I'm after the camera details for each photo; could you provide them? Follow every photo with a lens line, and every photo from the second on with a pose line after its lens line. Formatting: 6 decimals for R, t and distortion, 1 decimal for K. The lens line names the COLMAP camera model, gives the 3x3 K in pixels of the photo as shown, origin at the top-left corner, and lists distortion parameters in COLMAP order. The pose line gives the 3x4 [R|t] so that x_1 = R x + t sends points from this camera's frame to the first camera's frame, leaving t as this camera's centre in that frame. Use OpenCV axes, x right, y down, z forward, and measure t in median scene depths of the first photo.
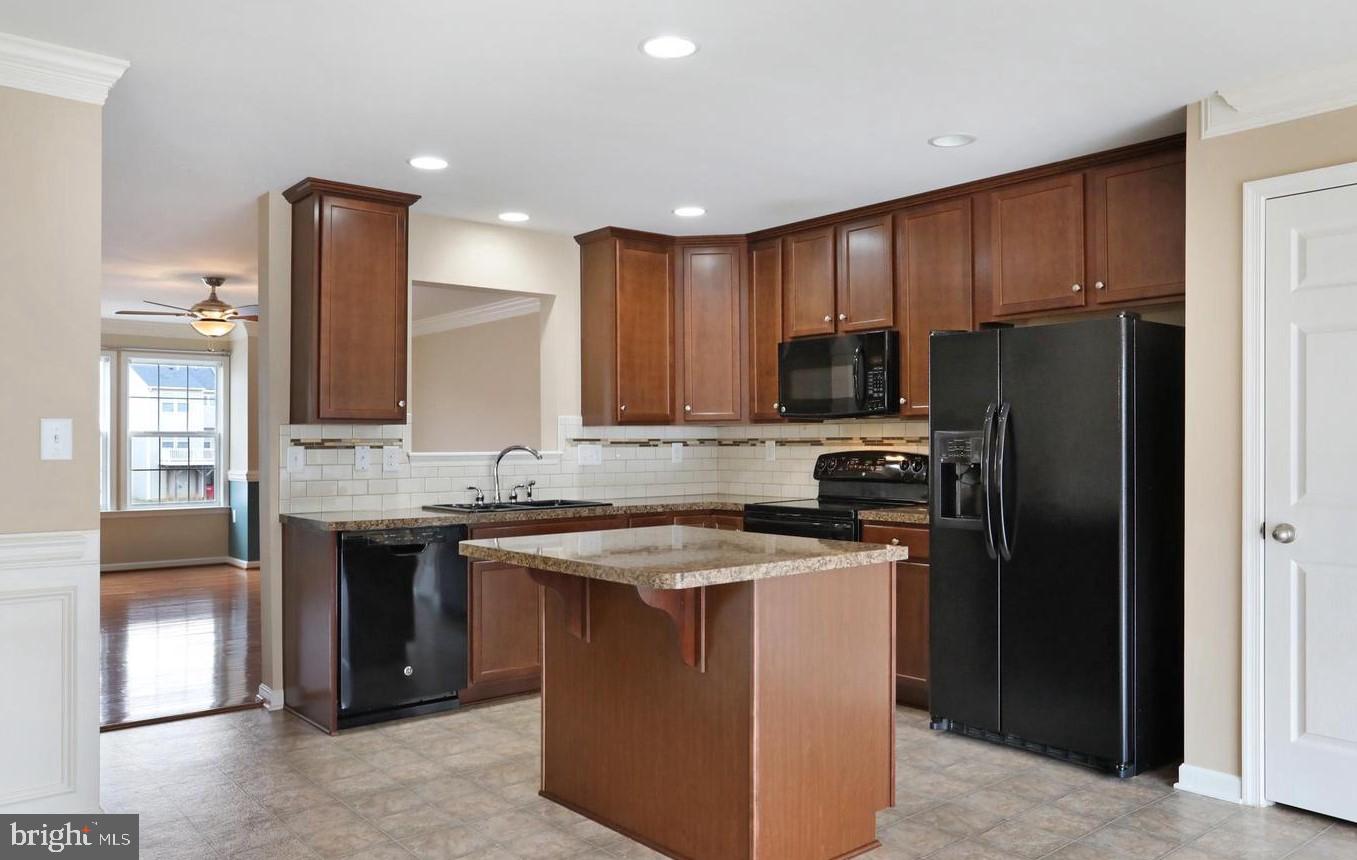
lens RADIAL K [[1010.6, 0, 695.9], [0, 1010.6, 434.0], [0, 0, 1]] dist [0.006296, 0.003771]
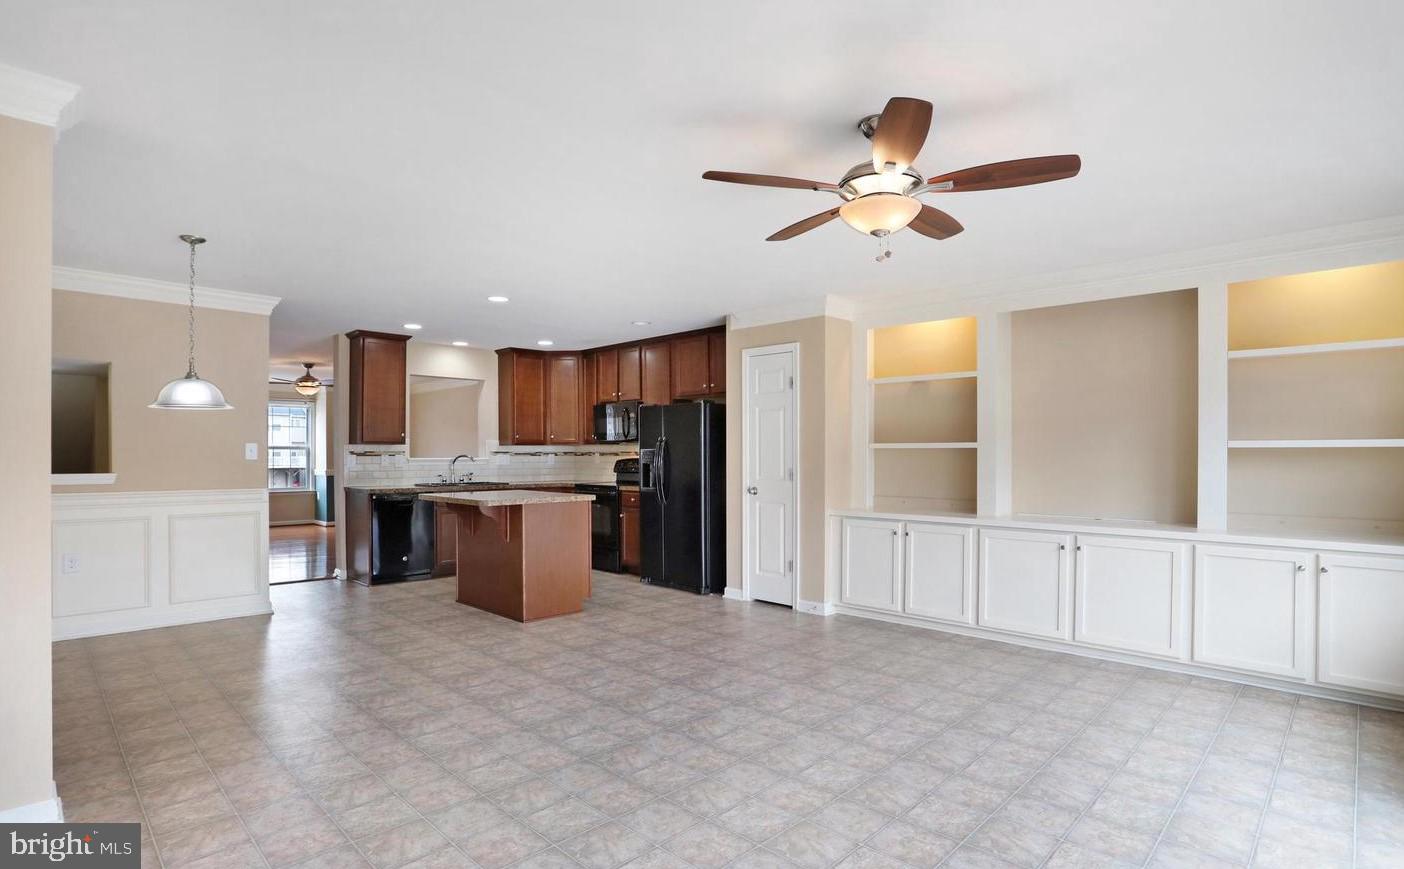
lens RADIAL K [[729.9, 0, 694.4], [0, 729.9, 456.6], [0, 0, 1]] dist [-0.001612, 0.001681]
pose [[0.998541, 0.003627, 0.053885, 0.215418], [-0.004245, 0.999927, 0.011355, -0.004055], [-0.053840, -0.011567, 0.998483, -0.509200]]
